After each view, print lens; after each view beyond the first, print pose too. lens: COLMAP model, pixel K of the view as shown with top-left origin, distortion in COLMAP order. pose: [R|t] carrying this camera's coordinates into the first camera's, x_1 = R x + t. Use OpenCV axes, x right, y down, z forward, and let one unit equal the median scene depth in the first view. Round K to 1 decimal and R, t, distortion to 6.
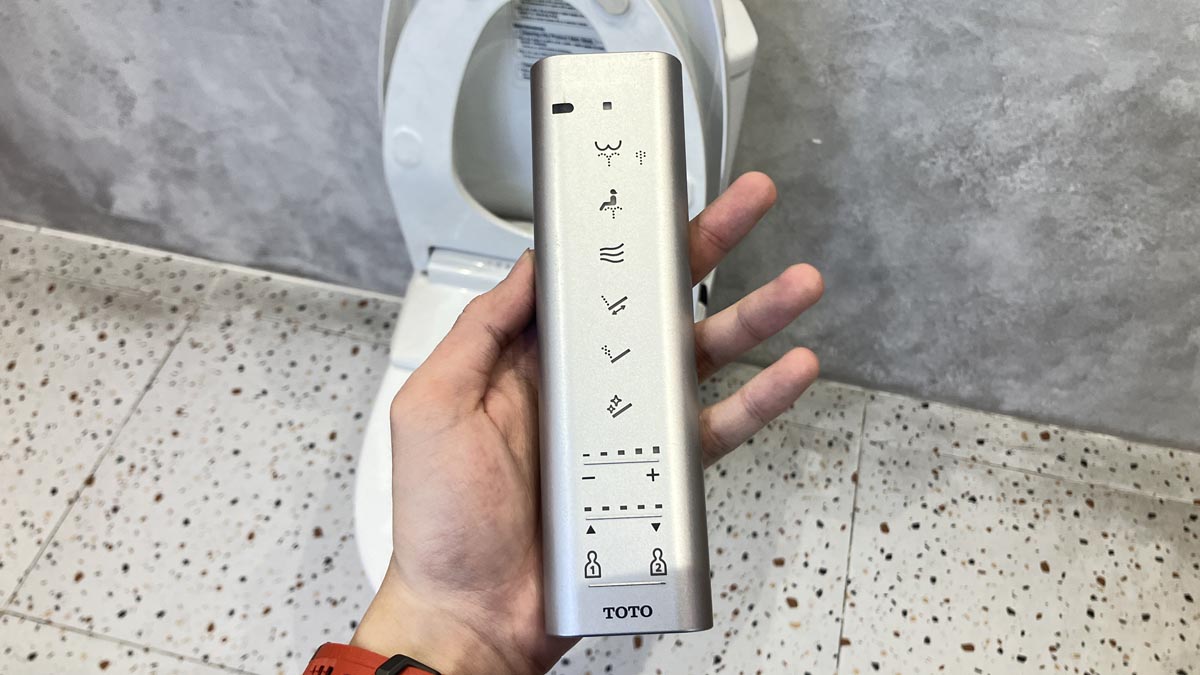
lens RADIAL K [[1001.9, 0, 600.9], [0, 1001.9, 340.7], [0, 0, 1]] dist [-0.001510, 0.015754]
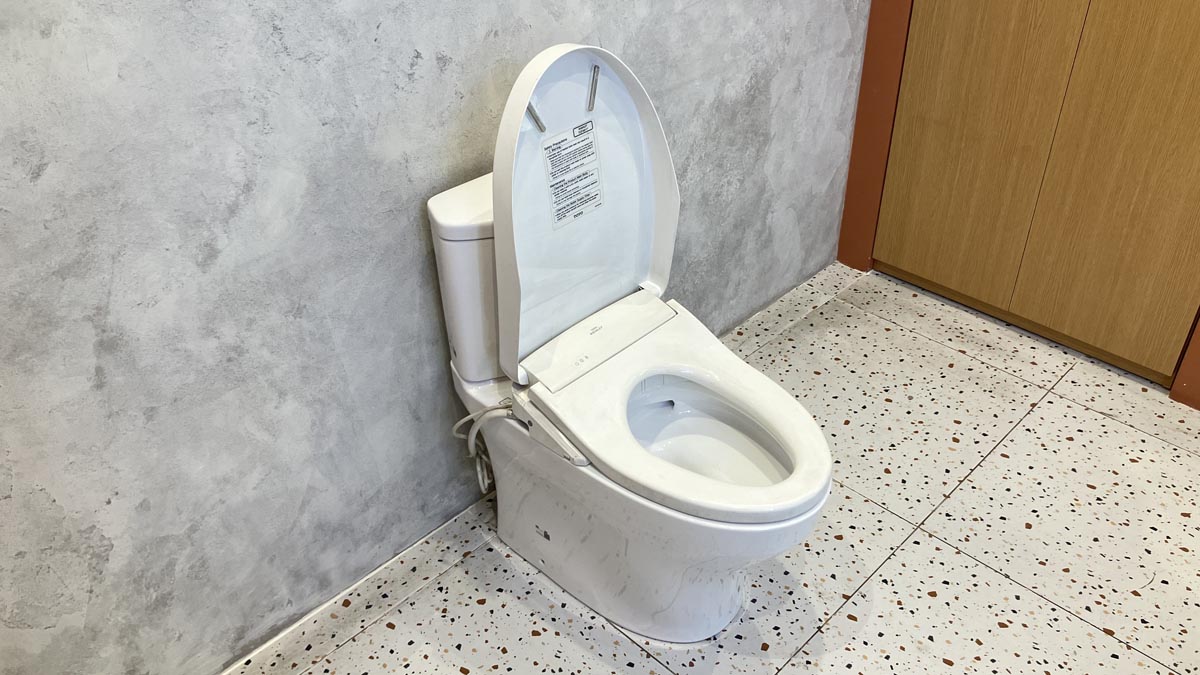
lens RADIAL K [[984.4, 0, 594.8], [0, 984.4, 334.8], [0, 0, 1]] dist [0.074532, -0.129386]
pose [[0.512221, -0.500613, 0.697865, -0.816959], [0.694741, 0.719234, 0.006014, -0.077336], [-0.504940, 0.481755, 0.716204, 0.007077]]
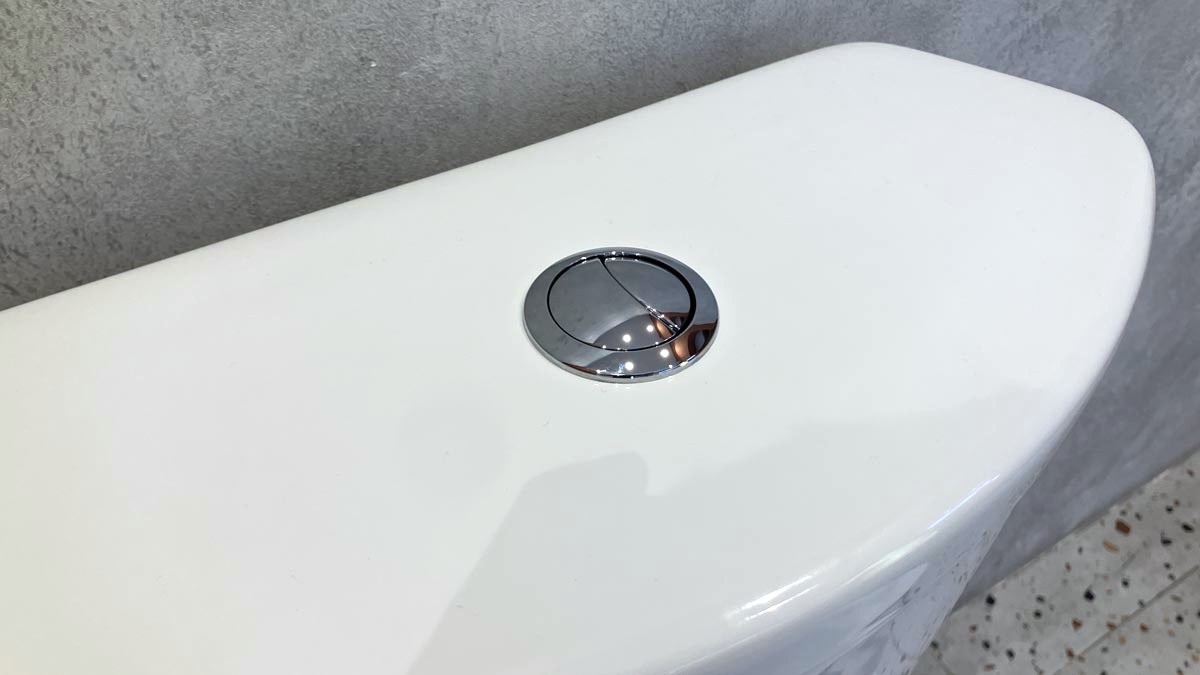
lens RADIAL K [[1006.6, 0, 585.8], [0, 1006.6, 338.2], [0, 0, 1]] dist [-0.020150, 0.014864]
pose [[0.691081, -0.491775, 0.529683, -0.101495], [0.568466, 0.822416, 0.021877, -0.243875], [-0.446378, 0.285988, 0.847913, 0.604794]]
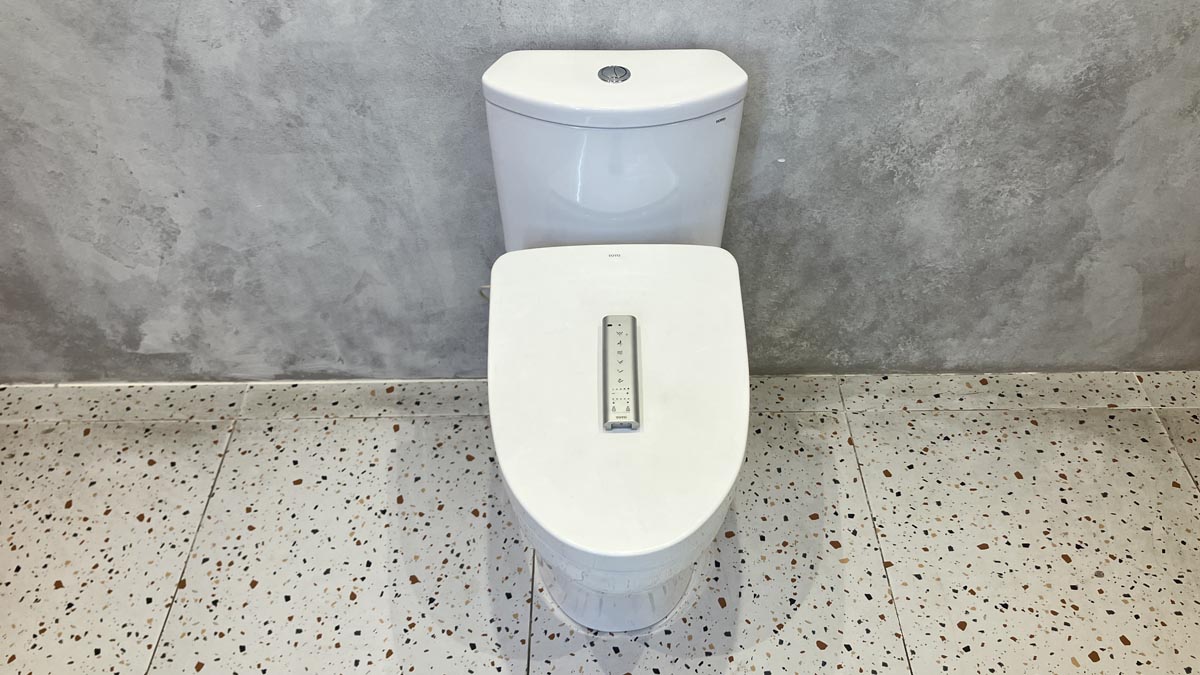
lens RADIAL K [[984.9, 0, 598.3], [0, 984.9, 339.0], [0, 0, 1]] dist [0.042192, -0.070649]
pose [[0.969166, -0.174320, 0.174153, -0.233080], [0.200207, 0.969094, -0.144133, 0.134674], [-0.143645, 0.174555, 0.974113, -0.131030]]
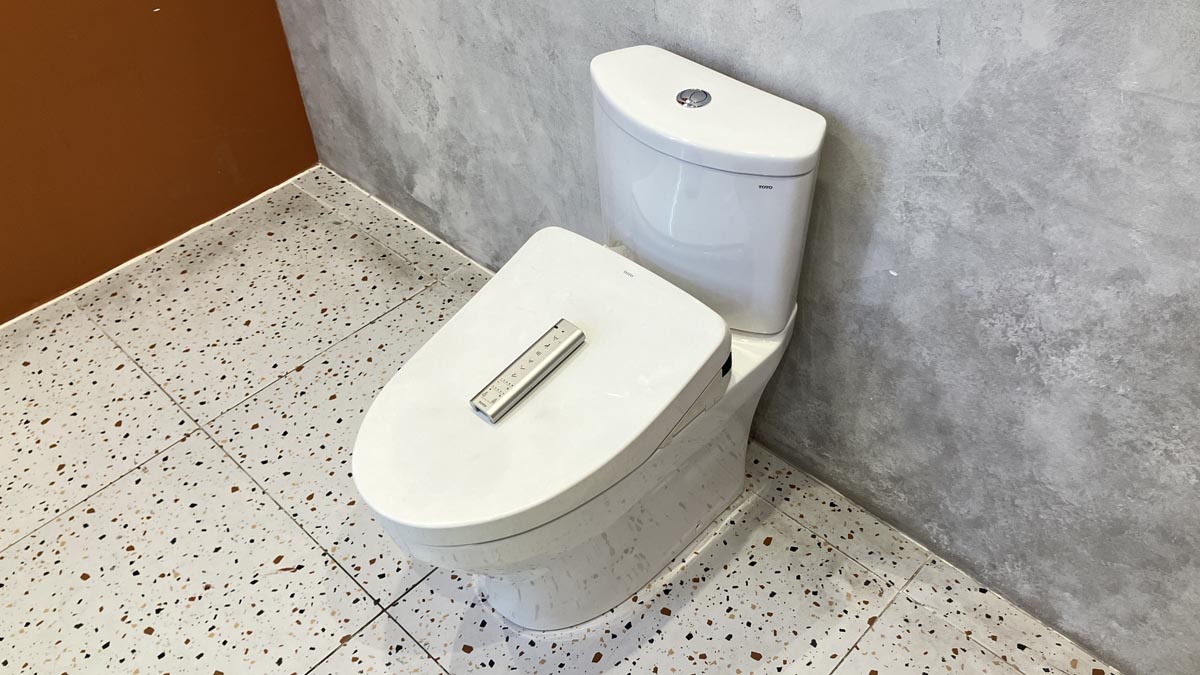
lens RADIAL K [[982.3, 0, 598.5], [0, 982.3, 342.1], [0, 0, 1]] dist [0.013622, 0.011706]
pose [[0.864577, 0.322893, -0.385028, 0.322452], [-0.375228, 0.924488, -0.067275, 0.051124], [0.334231, 0.202637, 0.920450, -0.054938]]
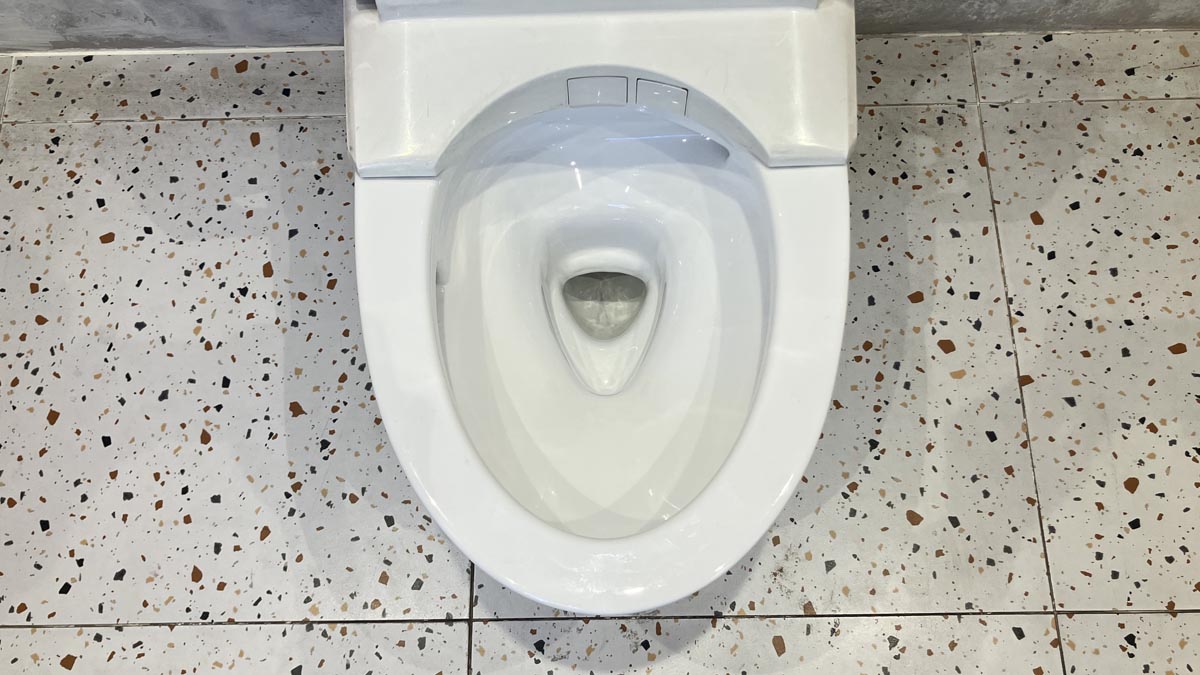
lens RADIAL K [[1005.7, 0, 600.0], [0, 1005.7, 343.0], [0, 0, 1]] dist [-0.011733, 0.055612]
pose [[0.967918, -0.242324, 0.066430, -0.109777], [0.209011, 0.923239, 0.322405, -0.039814], [-0.139457, -0.298177, 0.944268, 0.309067]]
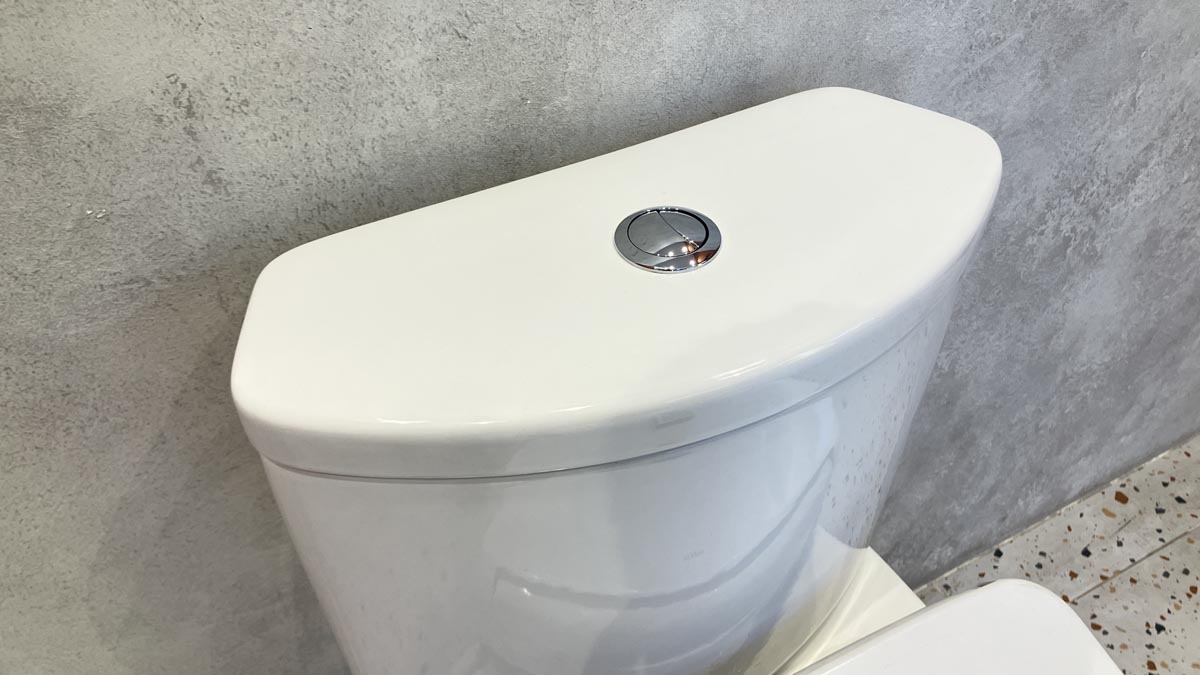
lens RADIAL K [[1001.9, 0, 600.9], [0, 1001.9, 340.7], [0, 0, 1]] dist [-0.001510, 0.015754]
pose [[0.730298, -0.467260, 0.498330, -0.184378], [0.551867, 0.833487, -0.027236, -0.218715], [-0.402626, 0.294902, 0.866559, 0.500610]]
